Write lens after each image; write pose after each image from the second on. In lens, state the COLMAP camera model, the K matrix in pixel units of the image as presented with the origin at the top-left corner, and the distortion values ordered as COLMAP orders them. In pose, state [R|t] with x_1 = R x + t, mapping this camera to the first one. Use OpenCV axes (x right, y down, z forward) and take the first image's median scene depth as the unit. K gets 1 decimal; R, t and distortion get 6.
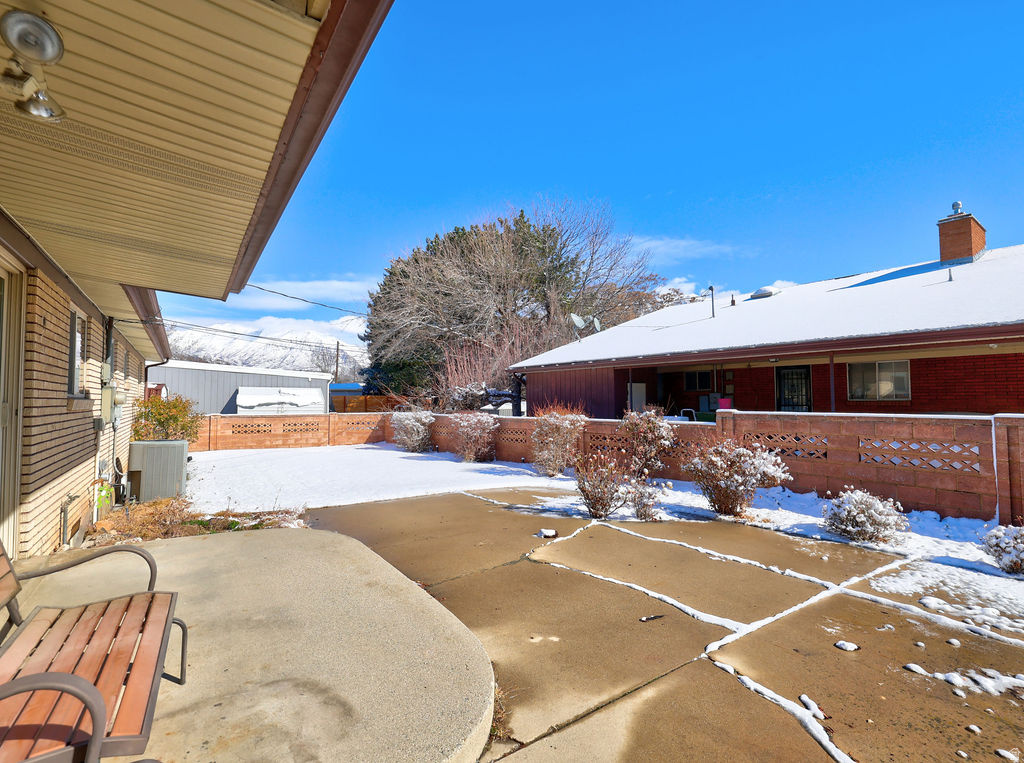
lens RADIAL K [[485.0, 0, 514.7], [0, 485.0, 379.8], [0, 0, 1]] dist [-0.000617, 0.000054]
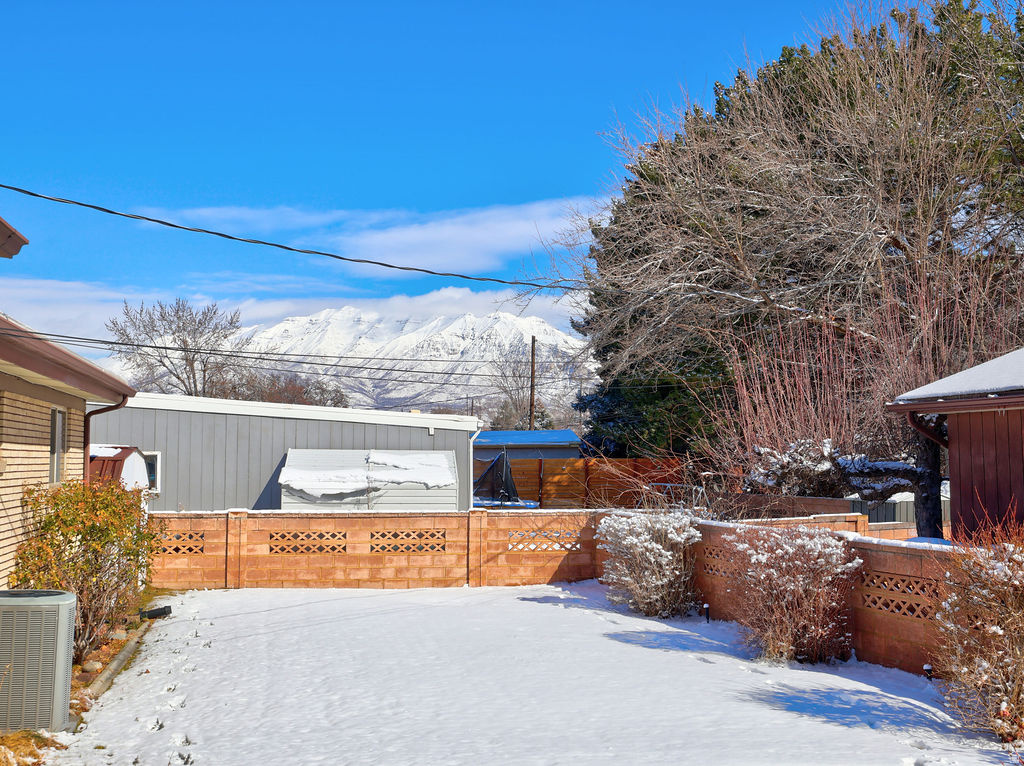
lens RADIAL K [[1121.1, 0, 510.3], [0, 1121.1, 381.6], [0, 0, 1]] dist [0.001976, 0.000000]
pose [[0.925738, -0.024689, -0.377360, 0.033360], [0.013484, 0.999387, -0.032307, -0.013254], [0.377926, 0.024820, 0.925503, 0.095951]]
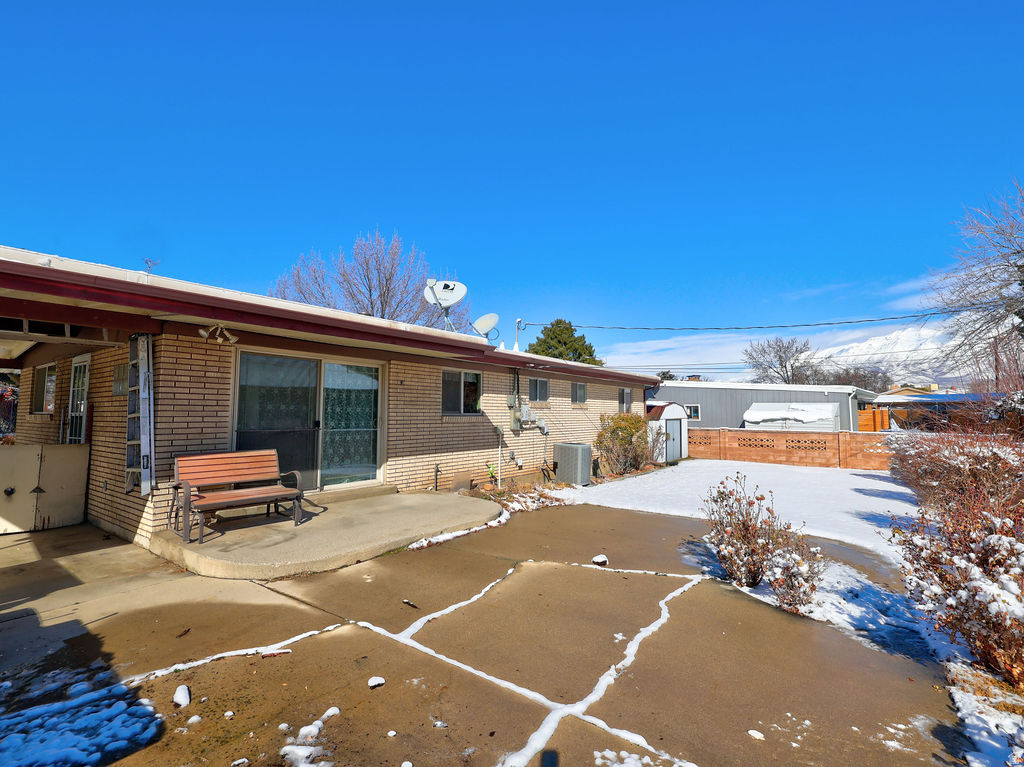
lens RADIAL K [[485.0, 0, 516.9], [0, 485.0, 374.2], [0, 0, 1]] dist [-0.000617, 0.000054]
pose [[0.345743, -0.070045, -0.935711, 0.274765], [0.033919, 0.997491, -0.062137, -0.000258], [0.937716, -0.010255, 0.347251, 0.146937]]
